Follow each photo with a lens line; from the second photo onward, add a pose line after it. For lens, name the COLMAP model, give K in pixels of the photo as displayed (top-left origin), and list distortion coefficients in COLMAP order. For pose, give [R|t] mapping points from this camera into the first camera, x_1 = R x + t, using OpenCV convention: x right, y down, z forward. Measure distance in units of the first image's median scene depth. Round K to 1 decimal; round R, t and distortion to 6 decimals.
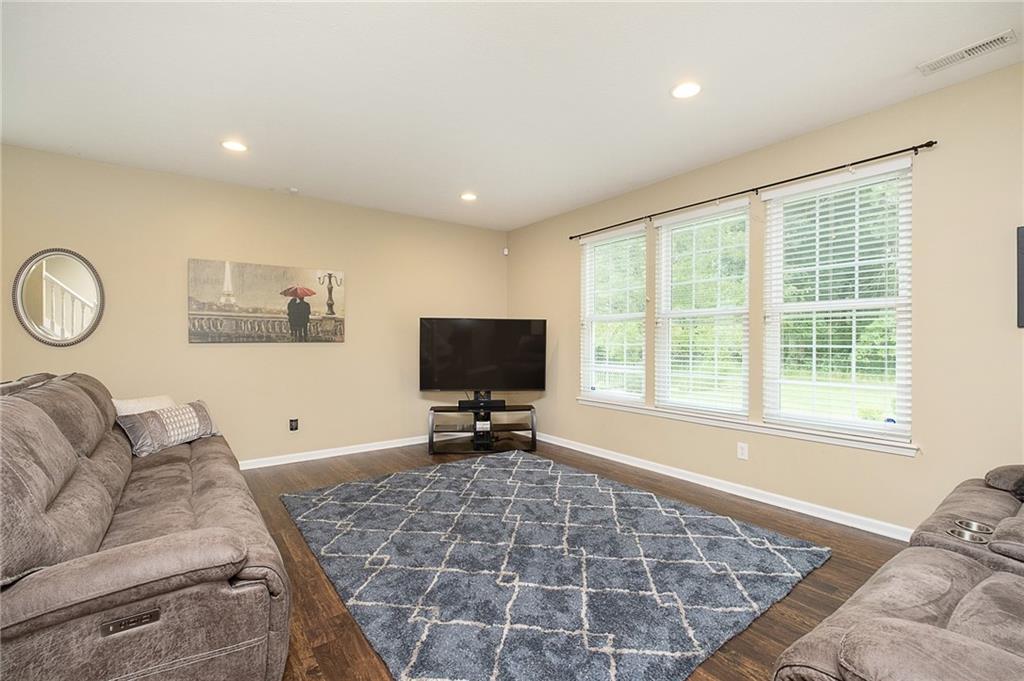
lens RADIAL K [[453.0, 0, 517.9], [0, 453.0, 343.3], [0, 0, 1]] dist [-0.000742, 0.000024]
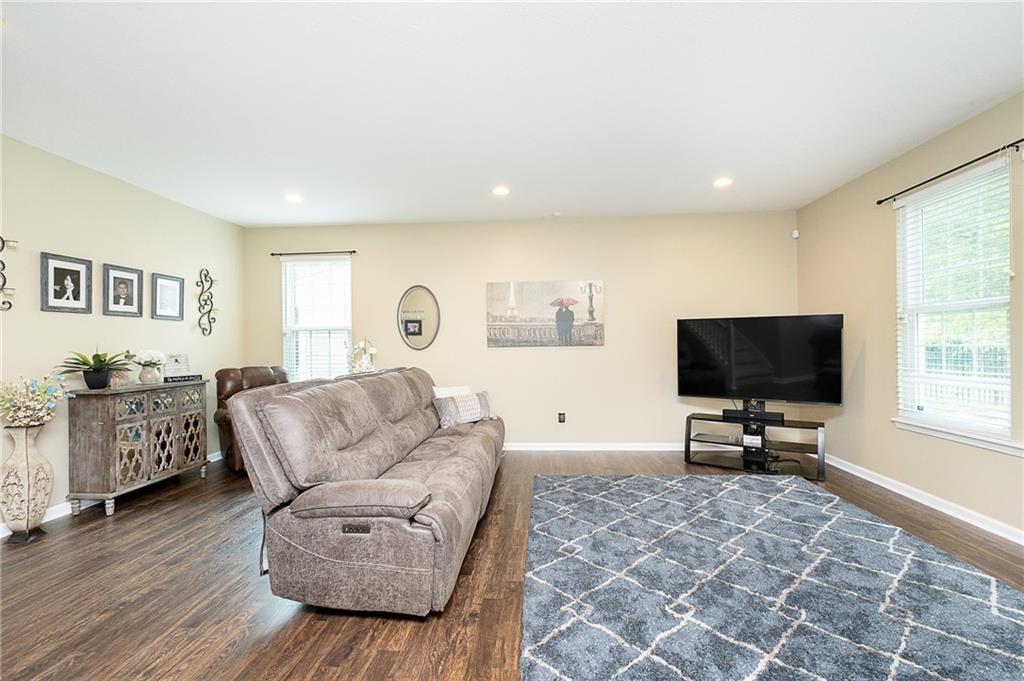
lens RADIAL K [[453.0, 0, 519.1], [0, 453.0, 343.9], [0, 0, 1]] dist [-0.000742, 0.000024]
pose [[0.752307, -0.010118, -0.658735, 0.220716], [0.007631, 0.999949, -0.006644, -0.000762], [0.658768, -0.000029, 0.752346, 0.075950]]
